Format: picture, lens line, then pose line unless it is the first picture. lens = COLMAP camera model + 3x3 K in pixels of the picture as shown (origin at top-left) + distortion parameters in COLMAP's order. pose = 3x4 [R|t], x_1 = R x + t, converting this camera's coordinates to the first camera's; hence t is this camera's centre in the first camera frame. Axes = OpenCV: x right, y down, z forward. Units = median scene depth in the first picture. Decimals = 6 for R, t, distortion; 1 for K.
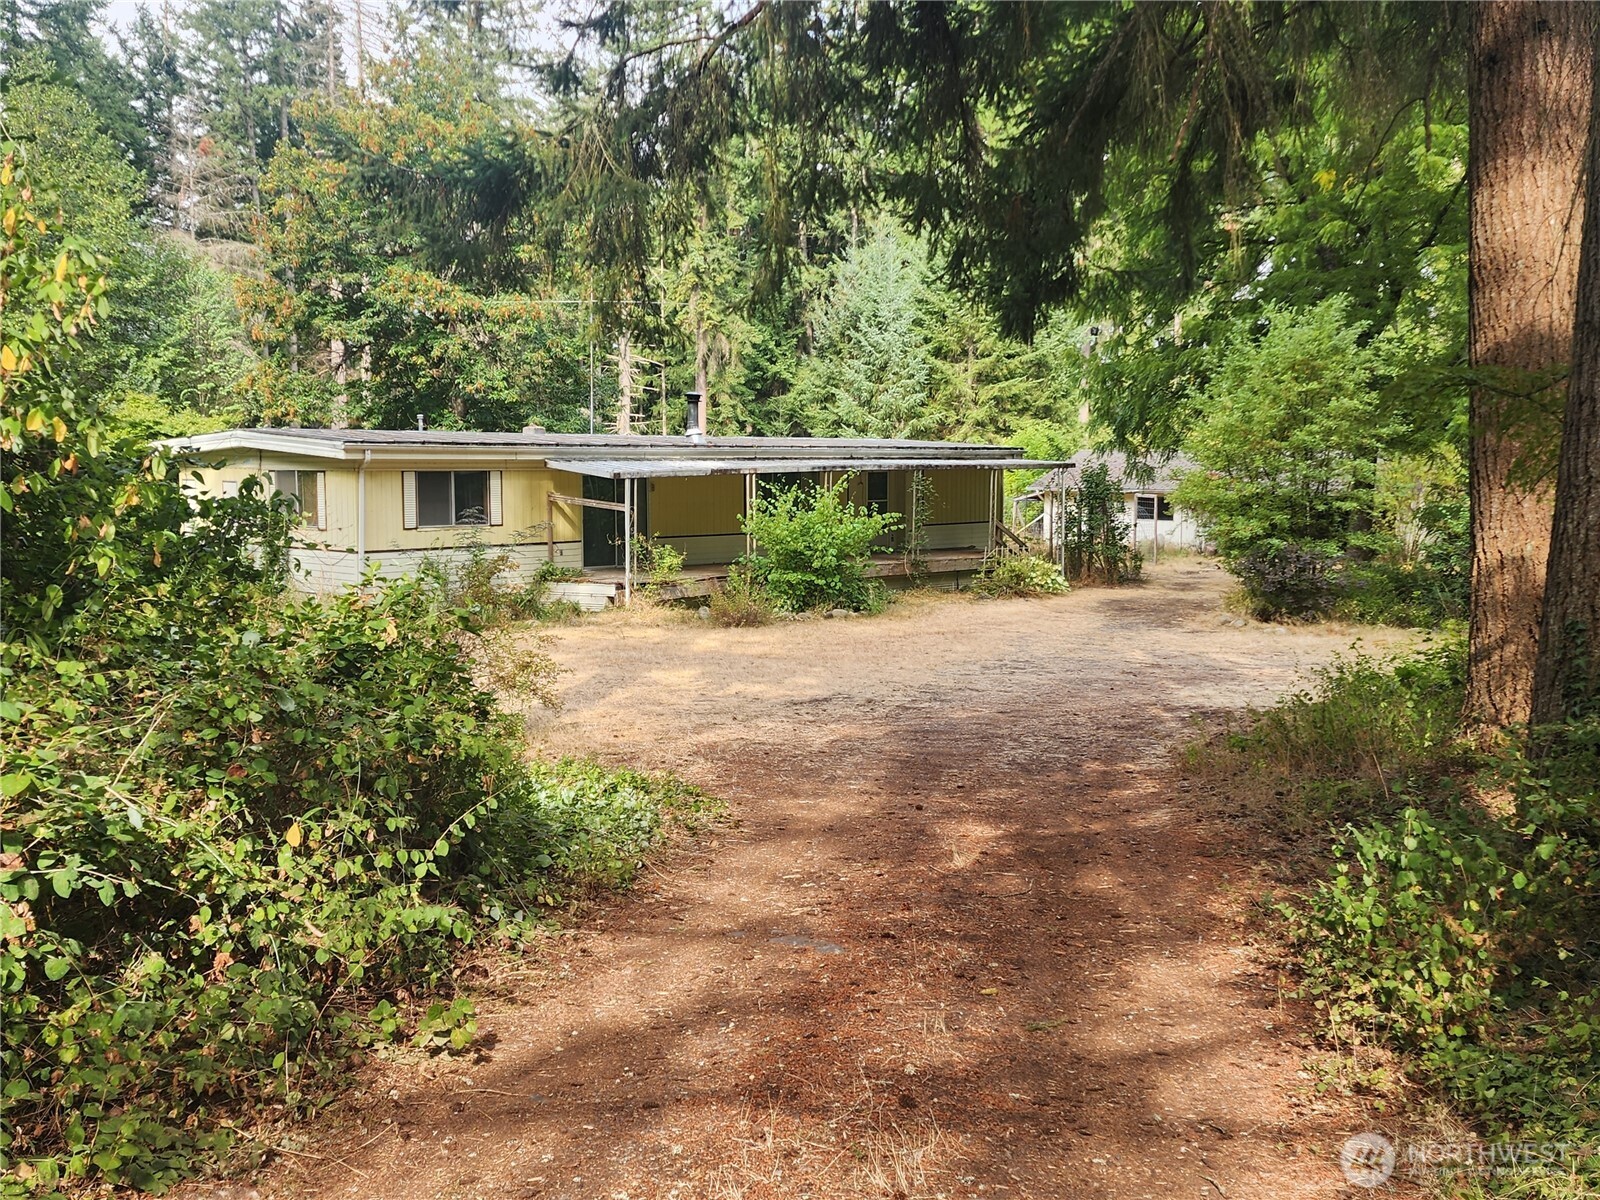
lens RADIAL K [[1142.5, 0, 802.5], [0, 1142.5, 600.0], [0, 0, 1]] dist [0.014865, -0.004088]
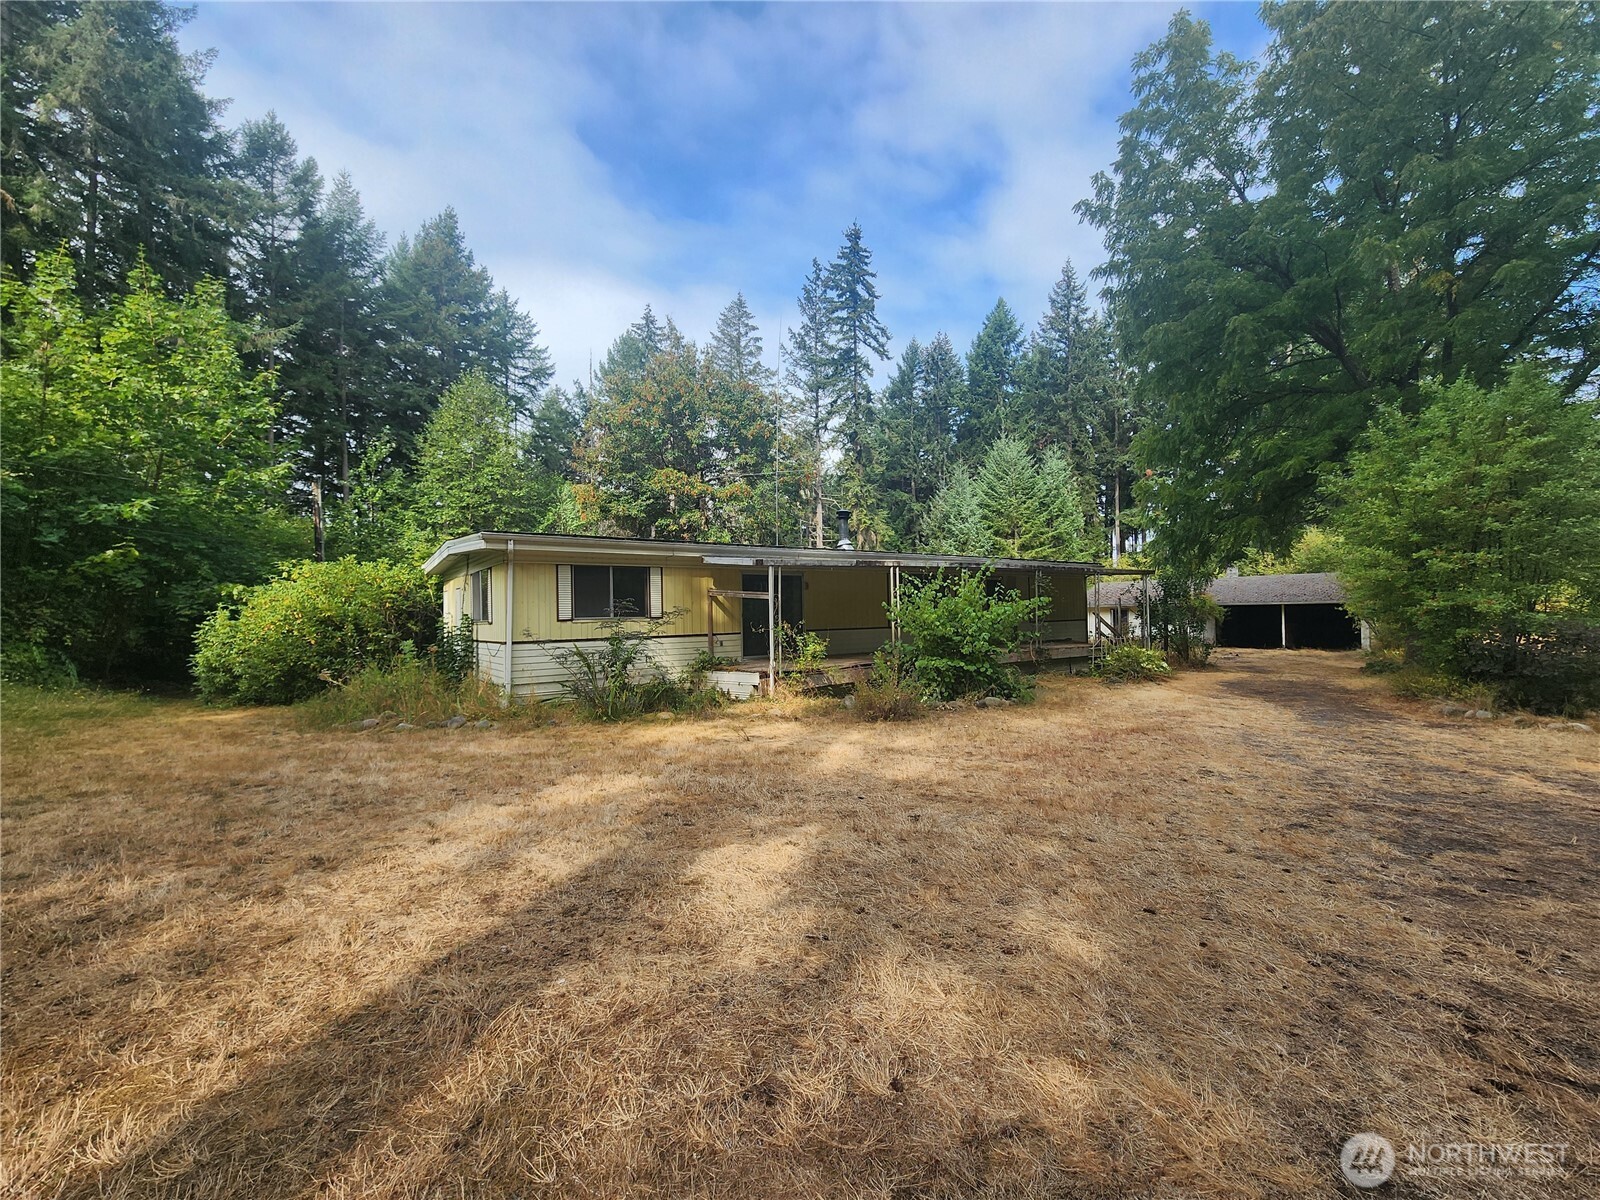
lens RADIAL K [[642.5, 0, 807.7], [0, 642.5, 600.0], [0, 0, 1]] dist [0.000252, 0.001107]
pose [[0.985112, -0.026562, -0.169849, -0.025393], [0.005741, 0.992523, -0.121923, -0.007853], [0.171818, 0.119132, 0.977899, 0.434399]]
